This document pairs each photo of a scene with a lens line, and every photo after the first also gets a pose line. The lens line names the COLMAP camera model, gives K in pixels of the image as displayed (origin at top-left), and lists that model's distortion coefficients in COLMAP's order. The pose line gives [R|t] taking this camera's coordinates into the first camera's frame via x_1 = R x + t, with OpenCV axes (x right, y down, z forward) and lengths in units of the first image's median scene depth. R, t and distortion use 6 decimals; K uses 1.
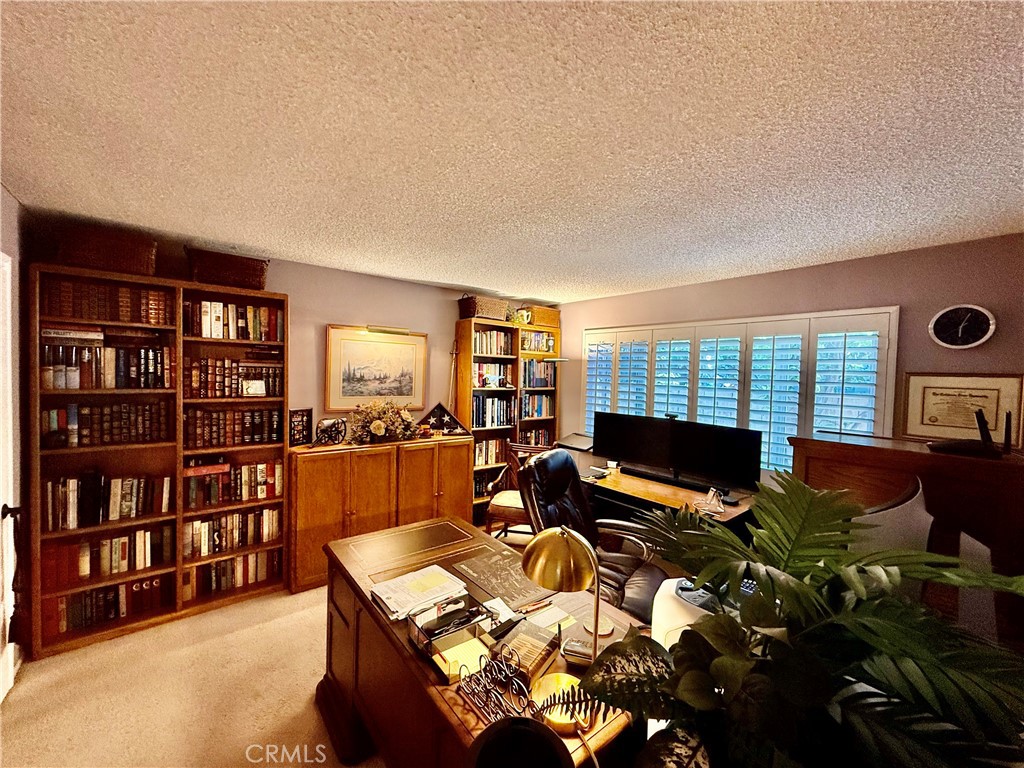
lens RADIAL K [[408.3, 0, 508.9], [0, 408.3, 383.0], [0, 0, 1]] dist [0.000793, 0.000276]
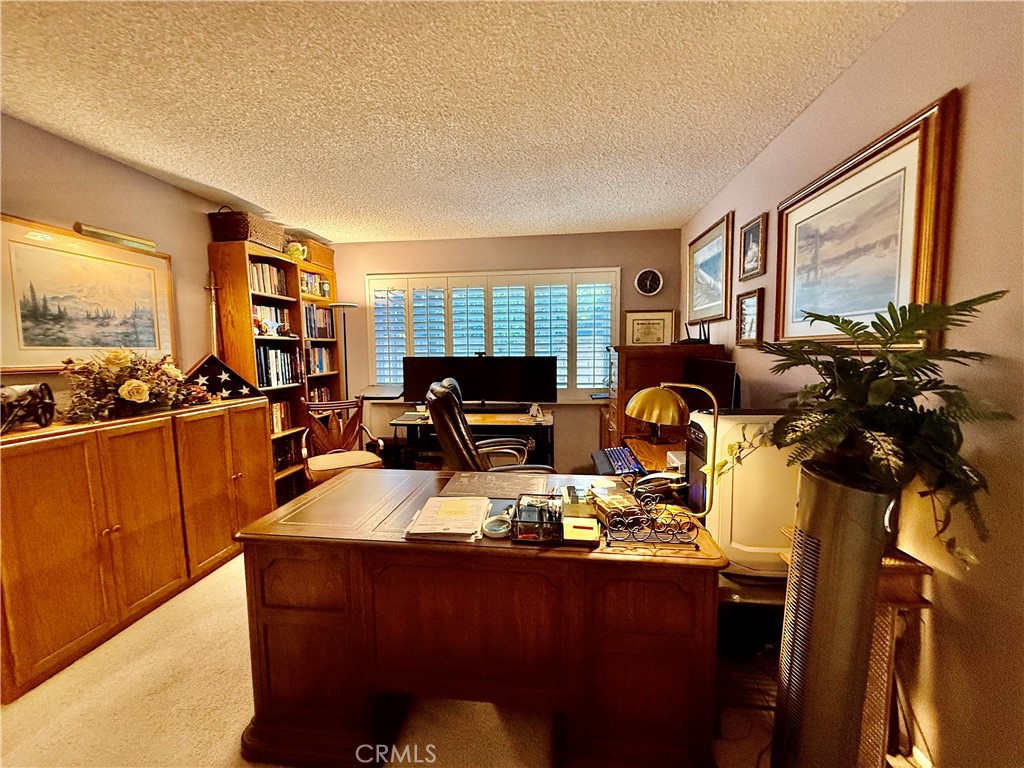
lens RADIAL K [[408.3, 0, 508.2], [0, 408.3, 384.6], [0, 0, 1]] dist [0.000793, 0.000276]
pose [[0.713015, -0.097031, 0.694402, -0.276641], [0.049894, 0.994889, 0.087788, 0.058074], [-0.699371, -0.027948, 0.714212, 0.113052]]
